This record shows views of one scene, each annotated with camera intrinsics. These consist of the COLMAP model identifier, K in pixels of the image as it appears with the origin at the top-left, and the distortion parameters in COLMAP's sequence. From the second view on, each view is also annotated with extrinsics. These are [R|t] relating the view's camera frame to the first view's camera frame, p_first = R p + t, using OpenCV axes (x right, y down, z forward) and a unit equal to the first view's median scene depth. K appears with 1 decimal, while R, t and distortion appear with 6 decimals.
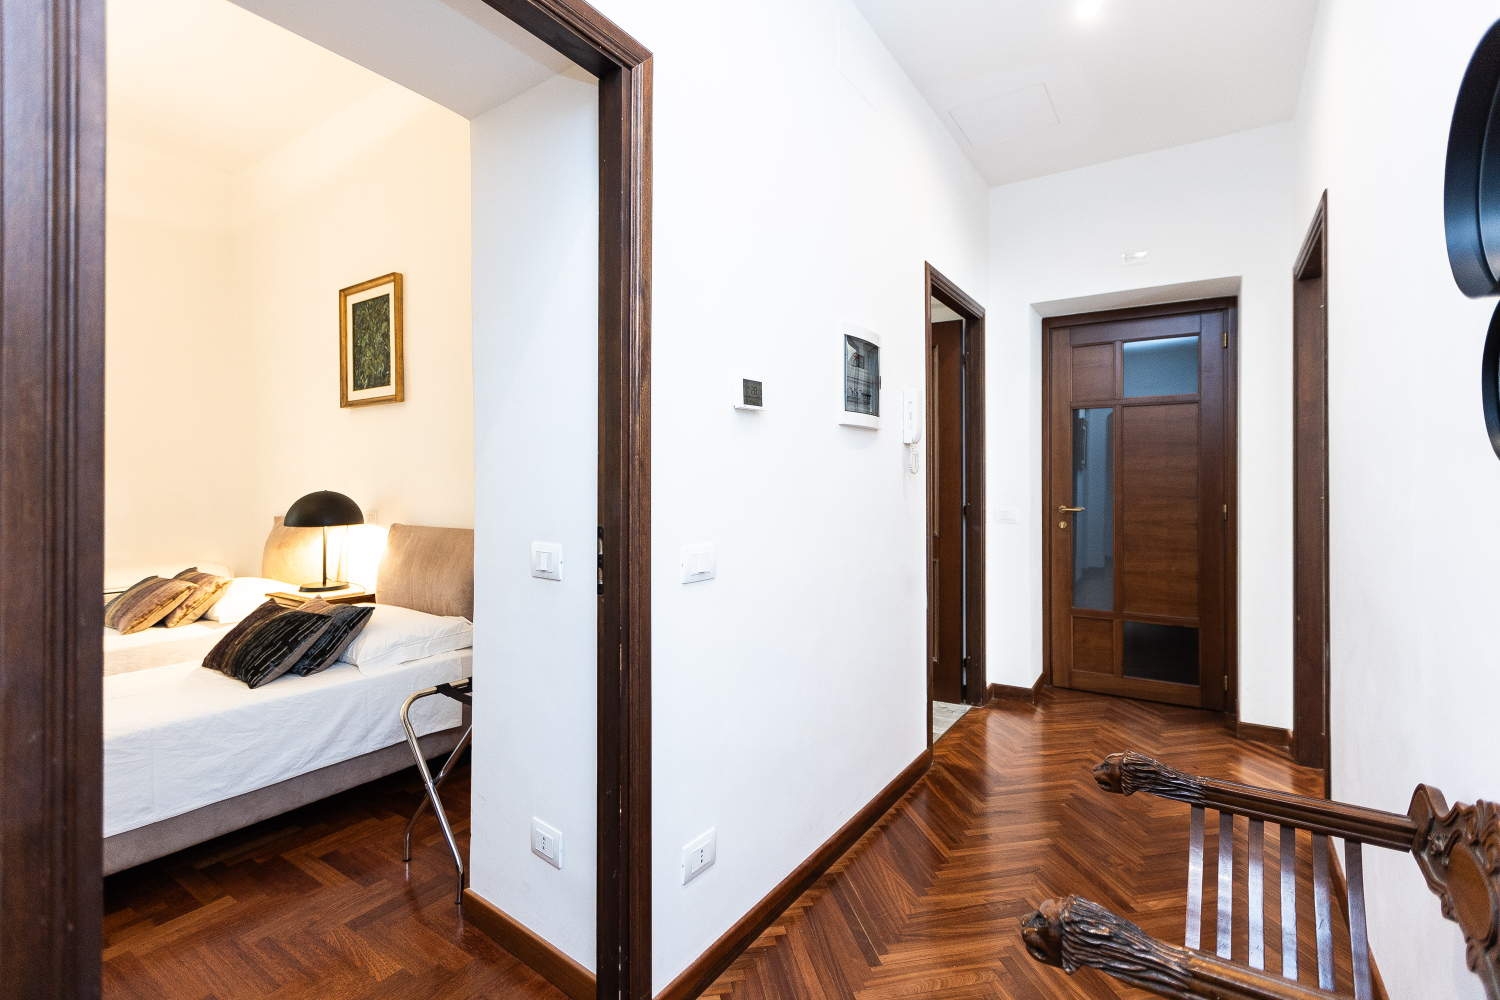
lens RADIAL K [[679.5, 0, 746.9], [0, 679.5, 472.3], [0, 0, 1]] dist [0.012032, -0.005696]
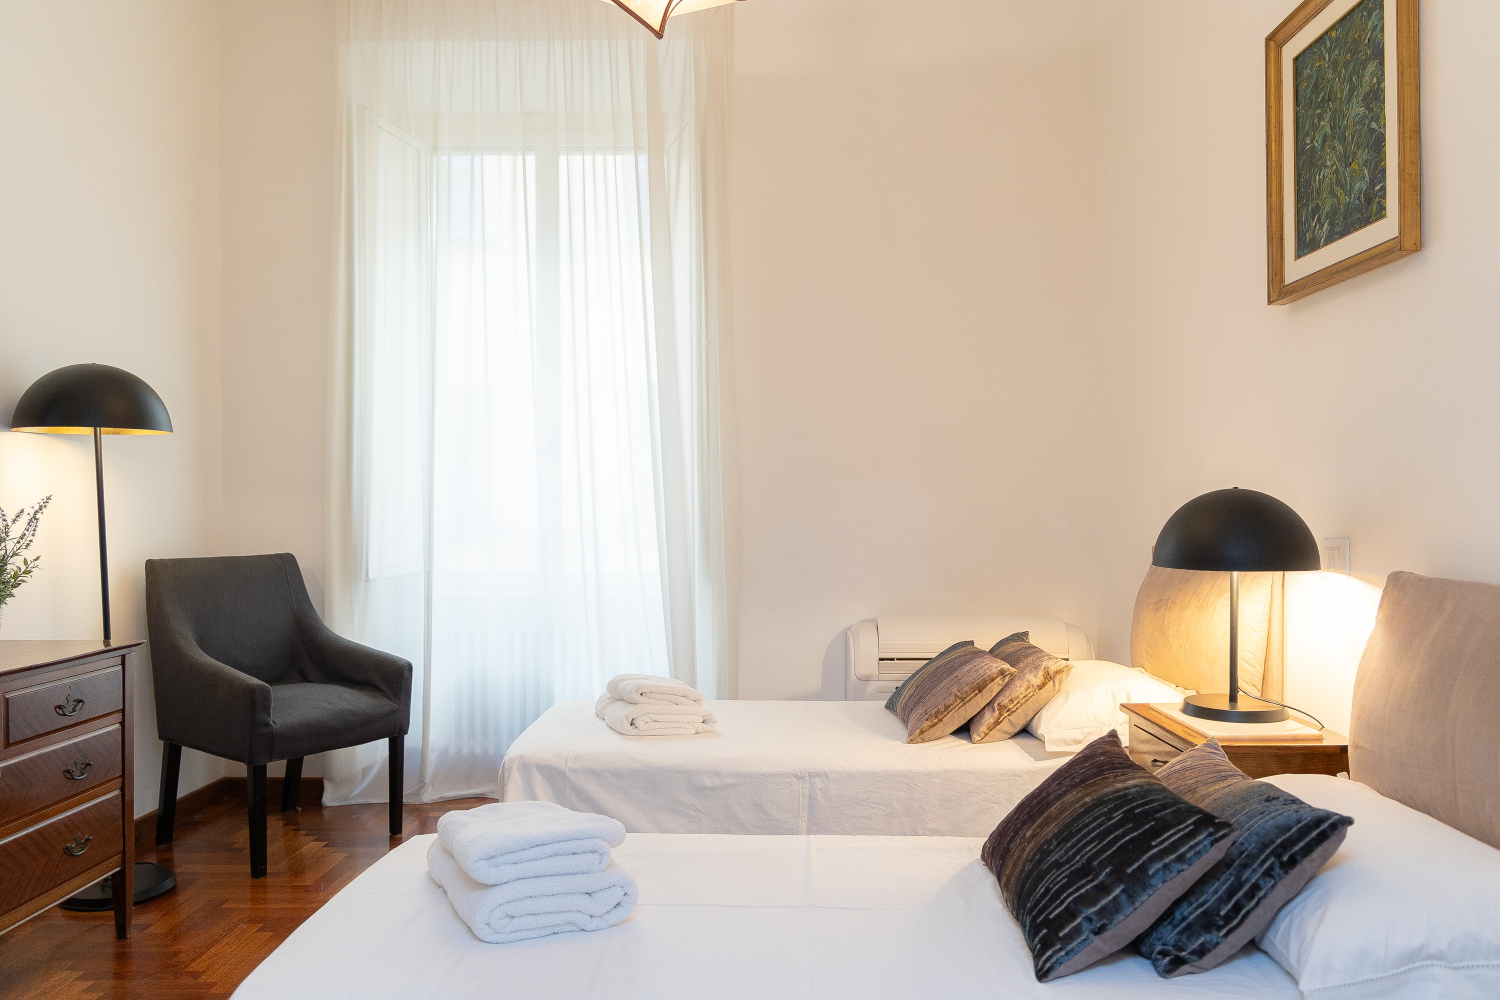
lens RADIAL K [[1095.2, 0, 774.0], [0, 1095.2, 515.0], [0, 0, 1]] dist [-0.008590, 0.014500]
pose [[0.560597, 0.008793, -0.828042, -0.204106], [0.011490, 0.999765, 0.018396, 0.027598], [0.828009, -0.019827, 0.560364, 0.364428]]
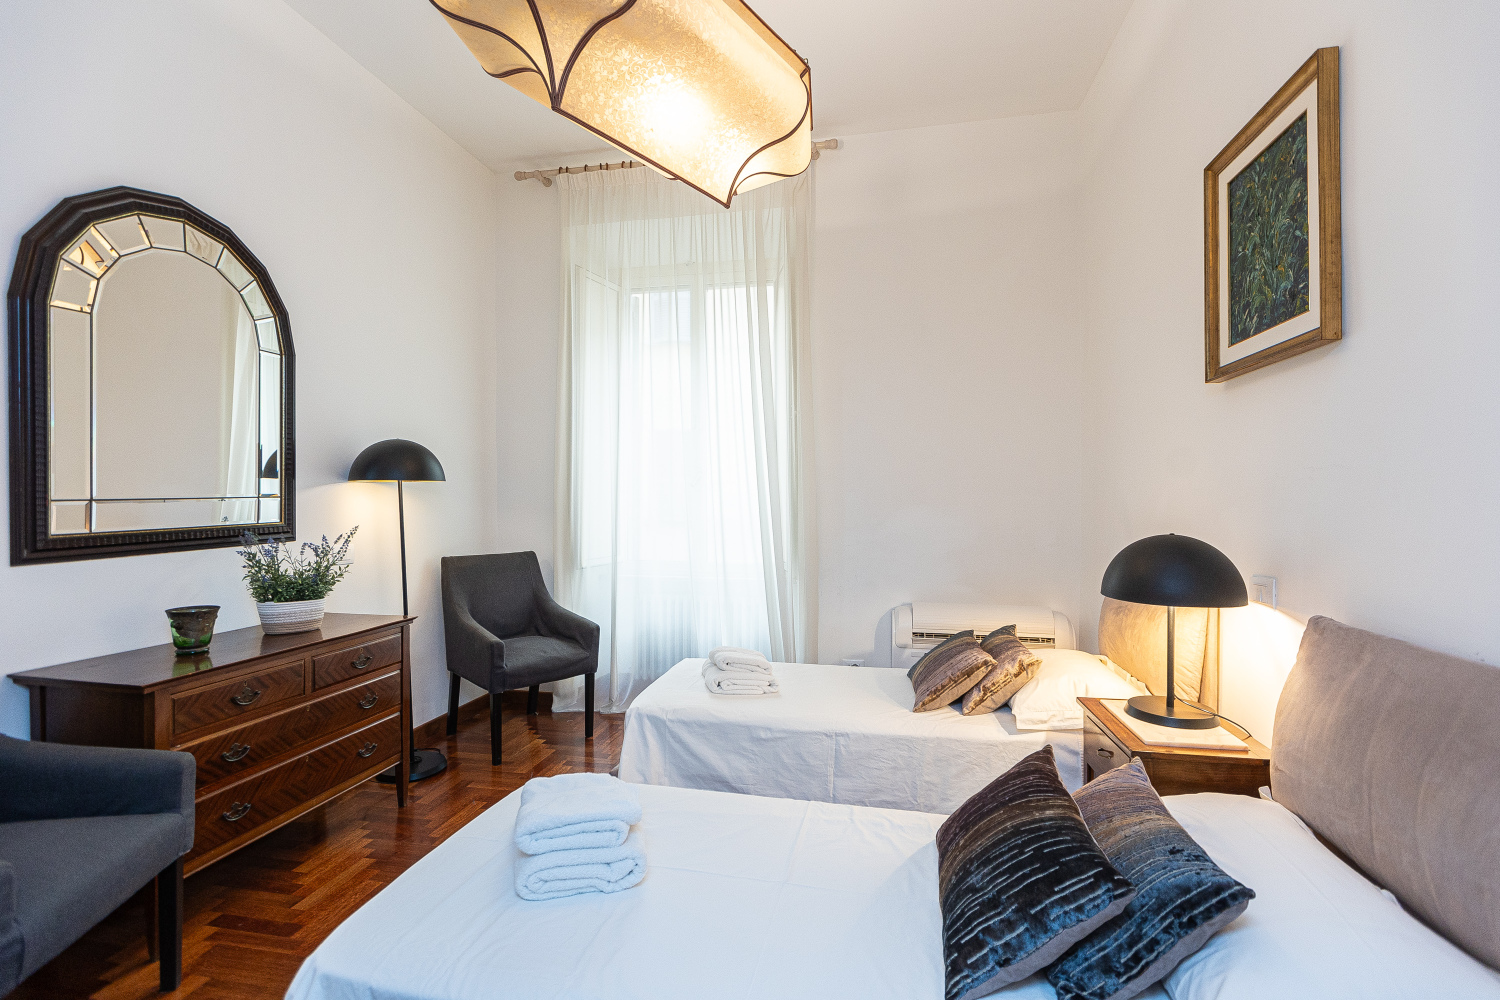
lens RADIAL K [[679.5, 0, 759.5], [0, 679.5, 501.8], [0, 0, 1]] dist [0.012032, -0.005696]
pose [[0.393615, 0.007717, -0.919243, -0.251214], [0.011591, 0.999844, 0.013357, -0.010368], [0.919202, -0.015913, 0.393464, 0.490313]]
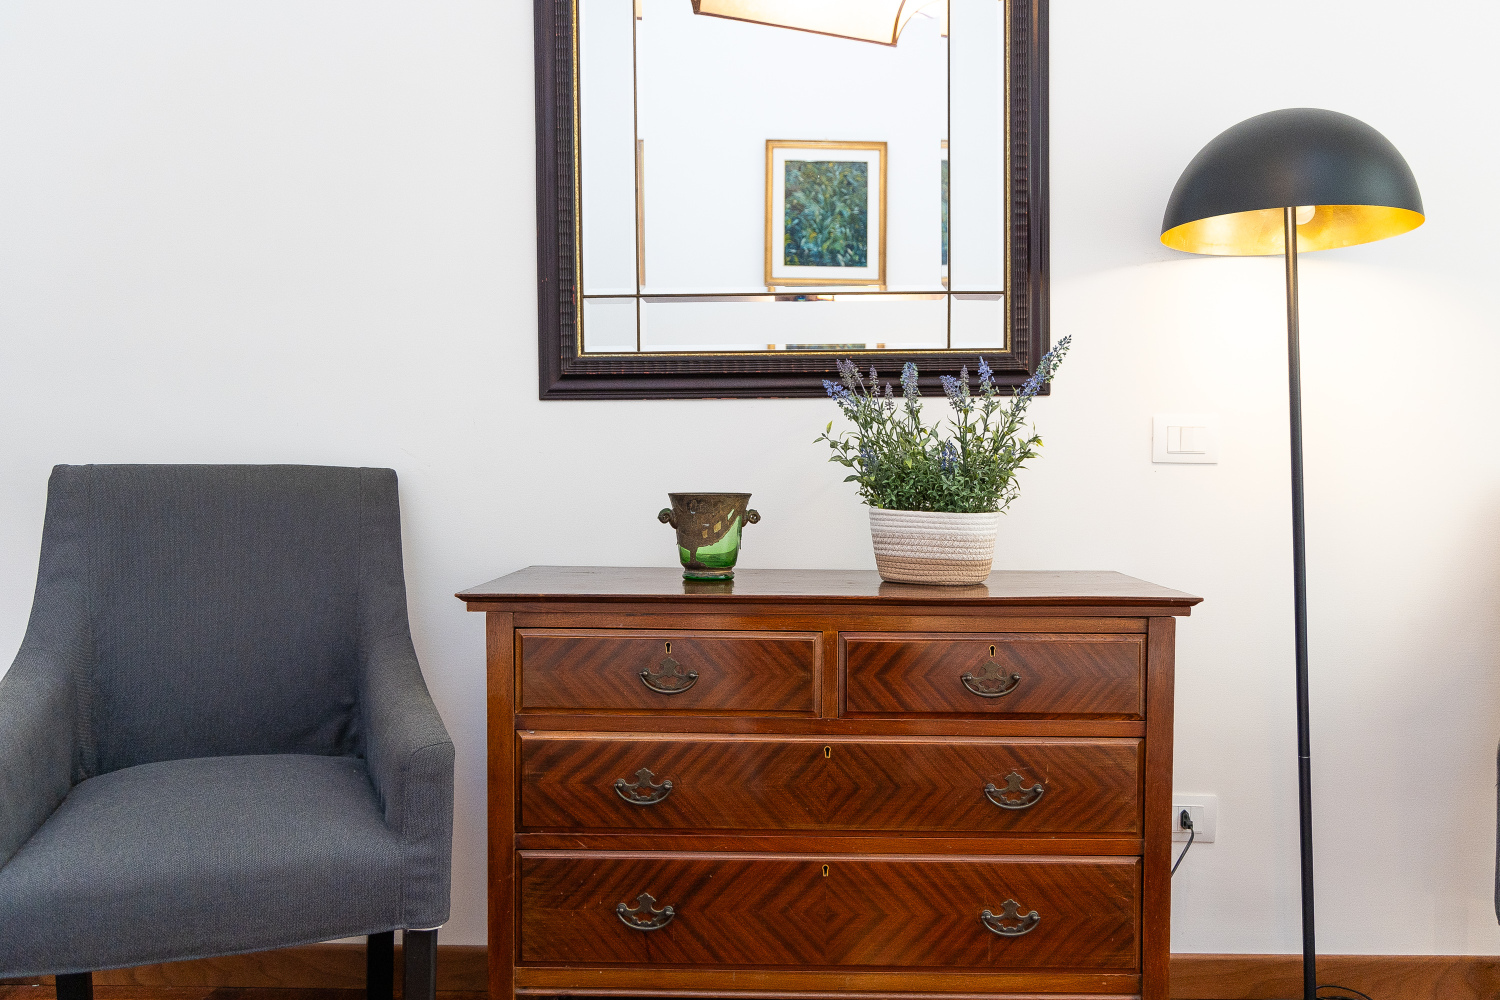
lens RADIAL K [[1185.1, 0, 785.7], [0, 1185.1, 494.2], [0, 0, 1]] dist [-0.014386, -0.008440]
pose [[-0.828994, 0.012020, -0.559128, -0.753025], [0.004183, 0.999874, 0.015292, 0.082197], [0.559242, 0.010338, -0.828940, 0.735472]]
